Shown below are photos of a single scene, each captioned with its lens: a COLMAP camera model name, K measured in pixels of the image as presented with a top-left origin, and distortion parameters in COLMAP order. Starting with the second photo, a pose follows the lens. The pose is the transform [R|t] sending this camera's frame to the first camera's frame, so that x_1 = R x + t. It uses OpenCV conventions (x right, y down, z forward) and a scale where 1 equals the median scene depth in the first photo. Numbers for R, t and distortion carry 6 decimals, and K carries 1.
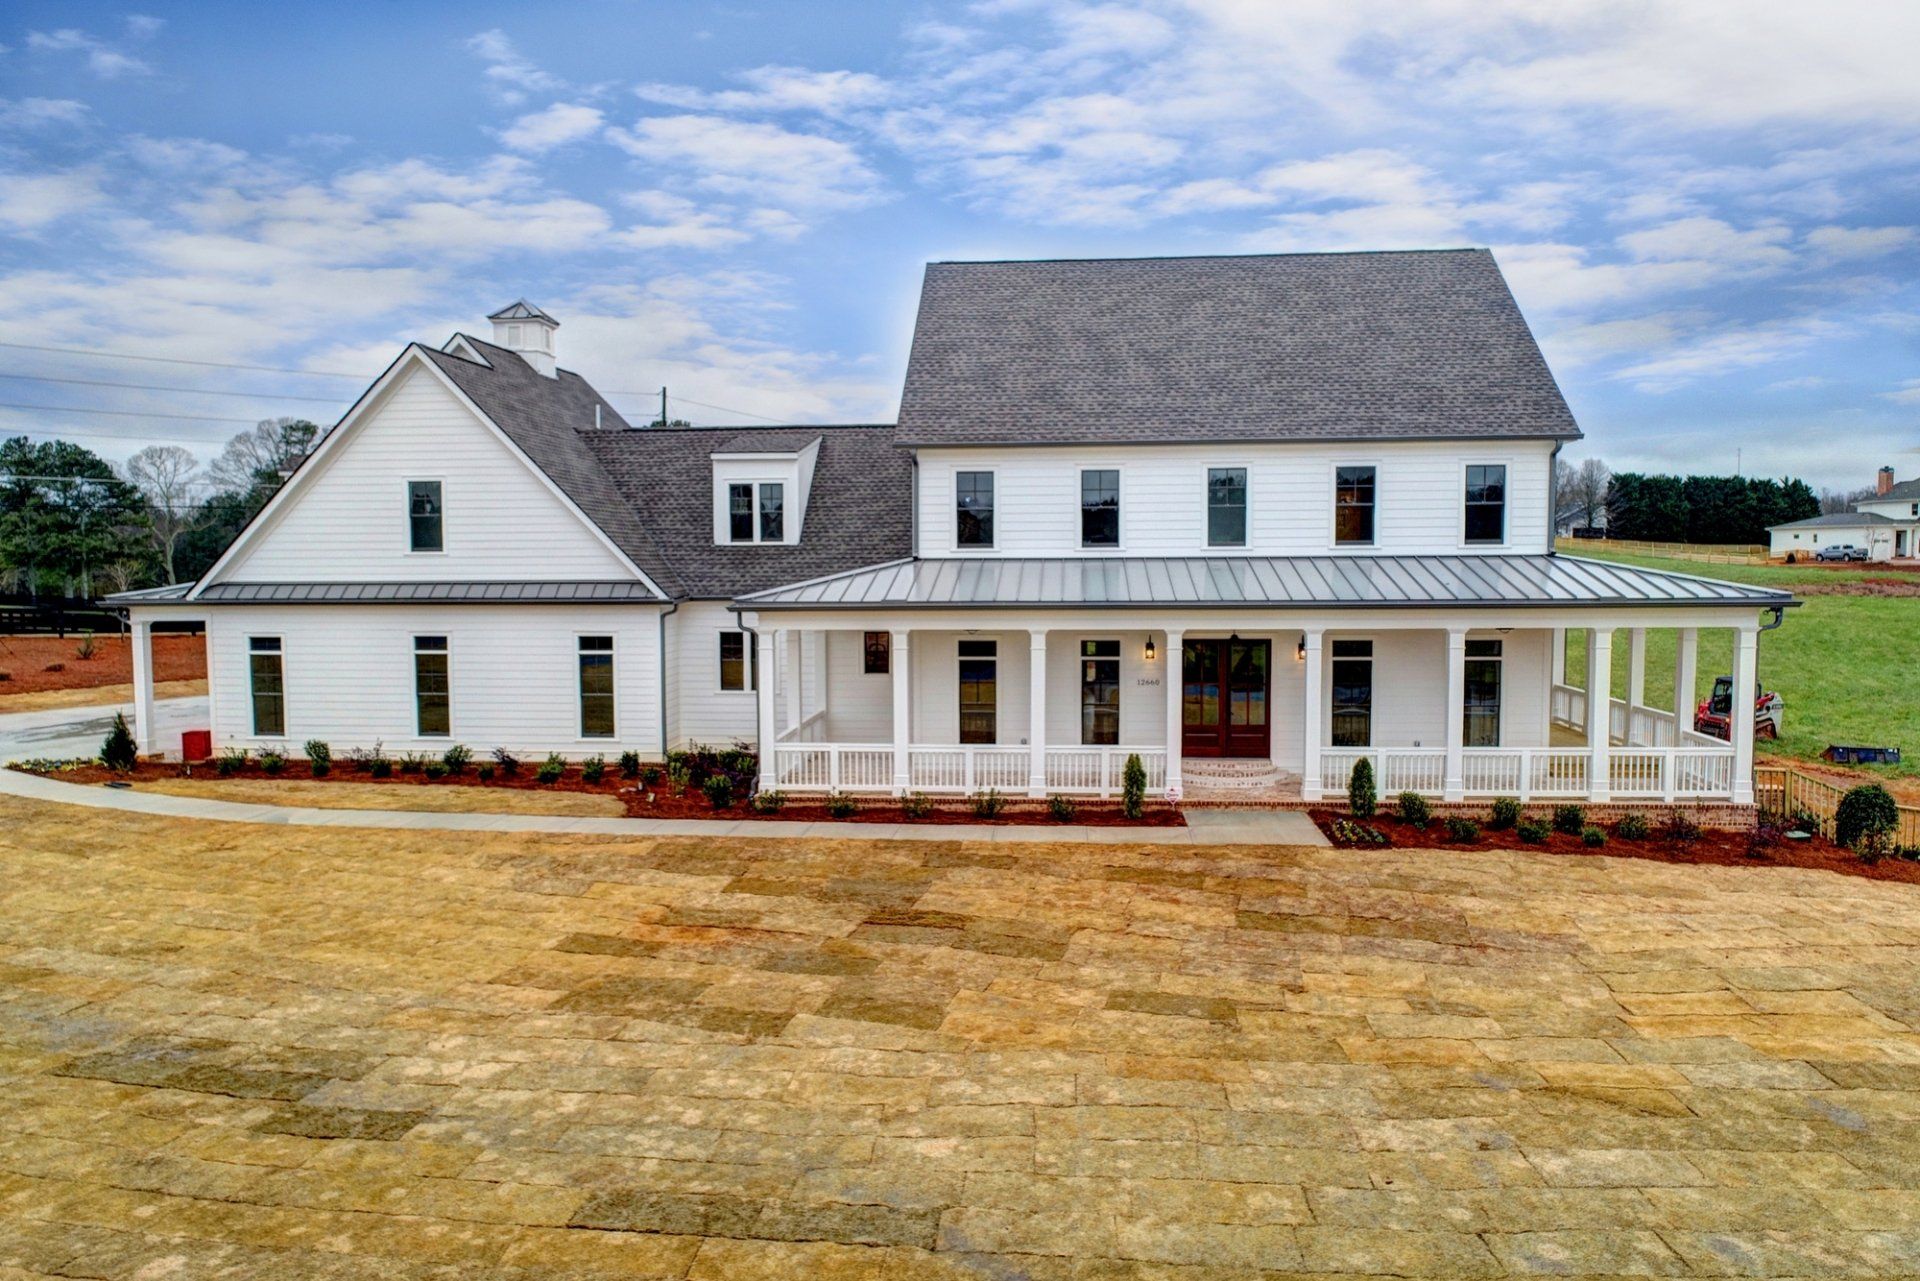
lens RADIAL K [[1443.9, 0, 926.3], [0, 1443.9, 638.7], [0, 0, 1]] dist [-0.018747, 0.002592]
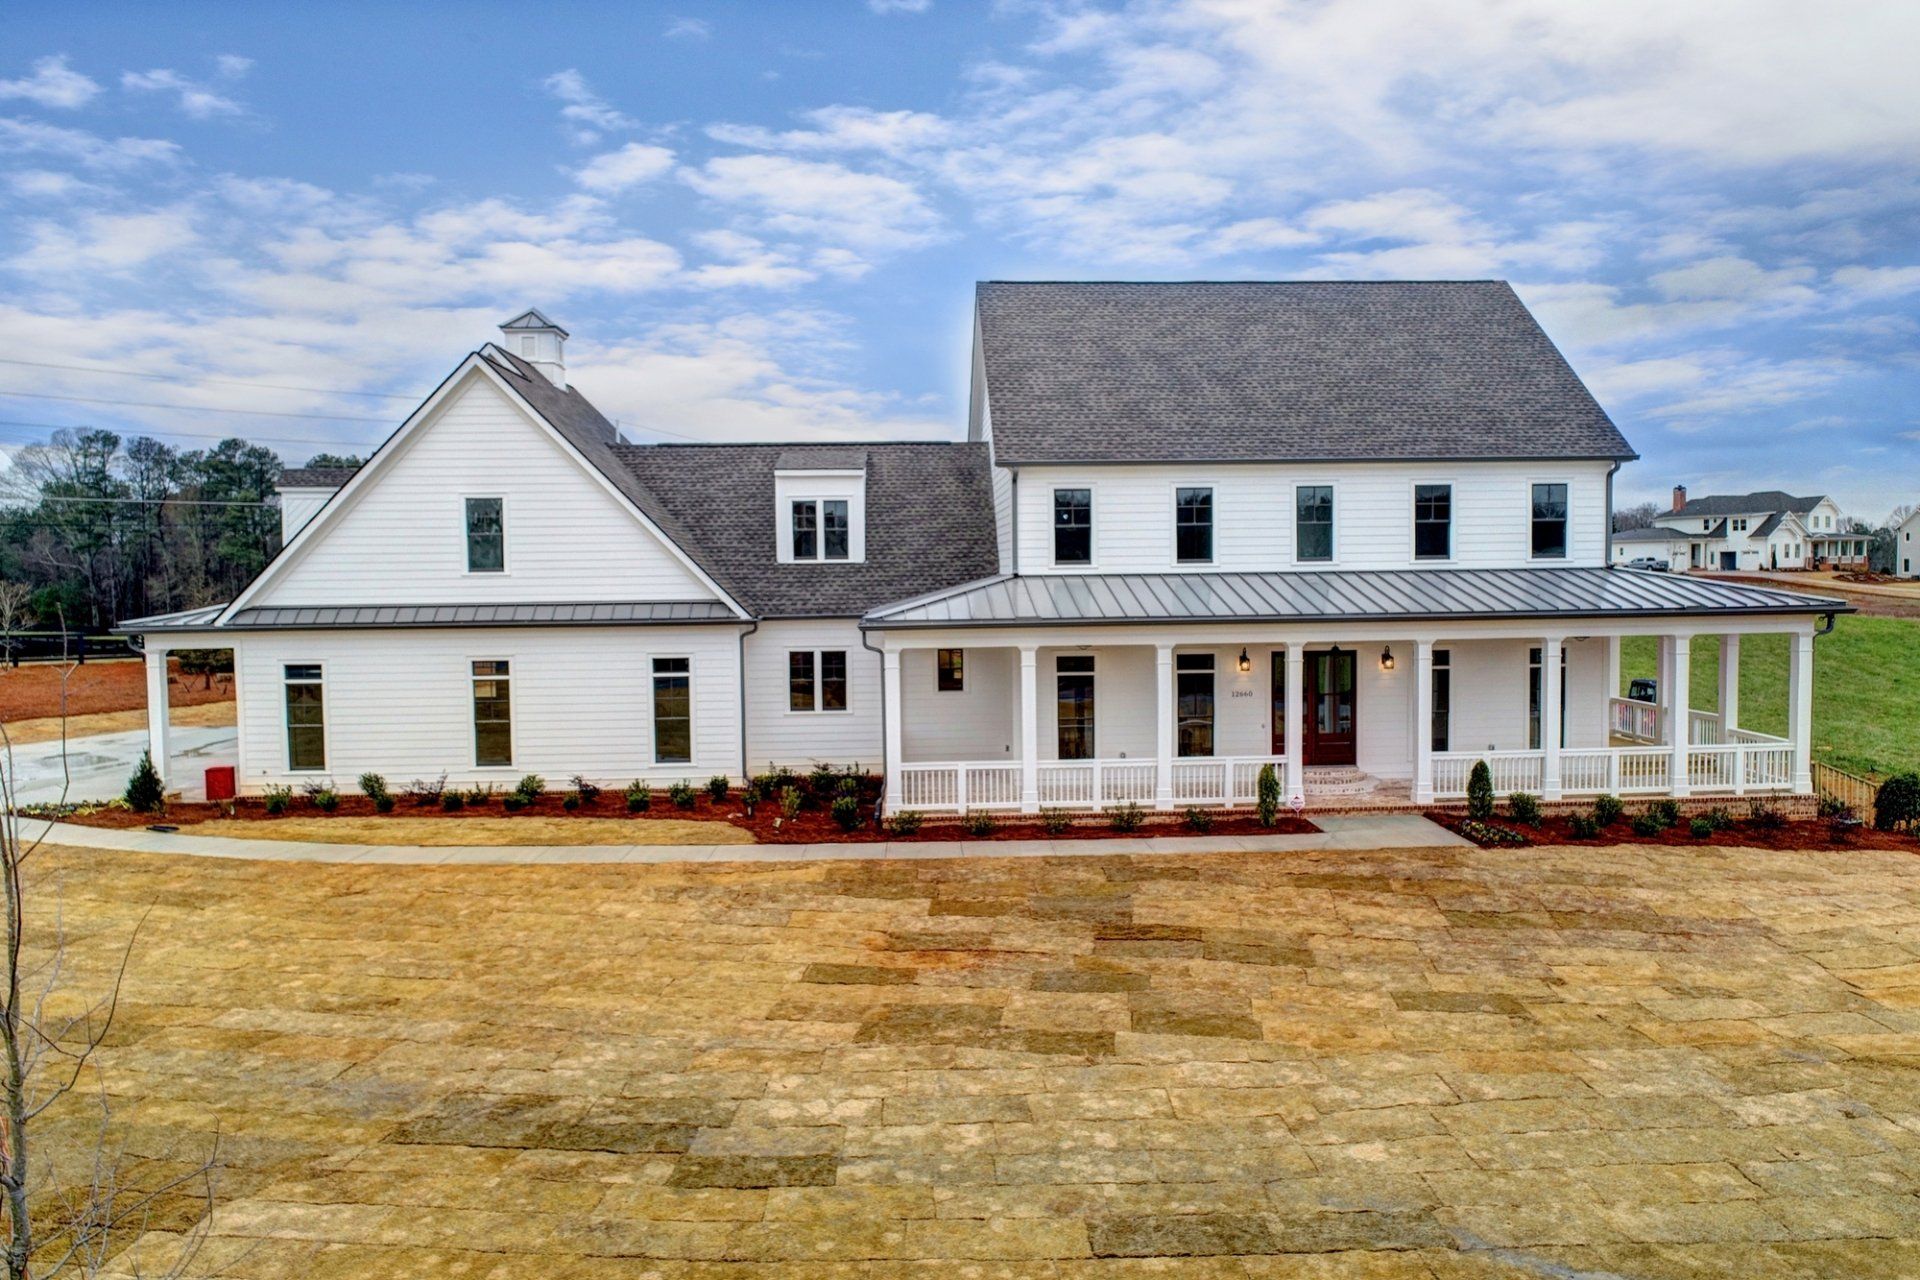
lens RADIAL K [[1443.9, 0, 926.3], [0, 1443.9, 638.2], [0, 0, 1]] dist [-0.018747, 0.002592]
pose [[0.988169, -0.013775, 0.152749, -0.219337], [0.015663, 0.999815, -0.011163, -0.001675], [-0.152567, 0.013424, 0.988202, 0.018710]]
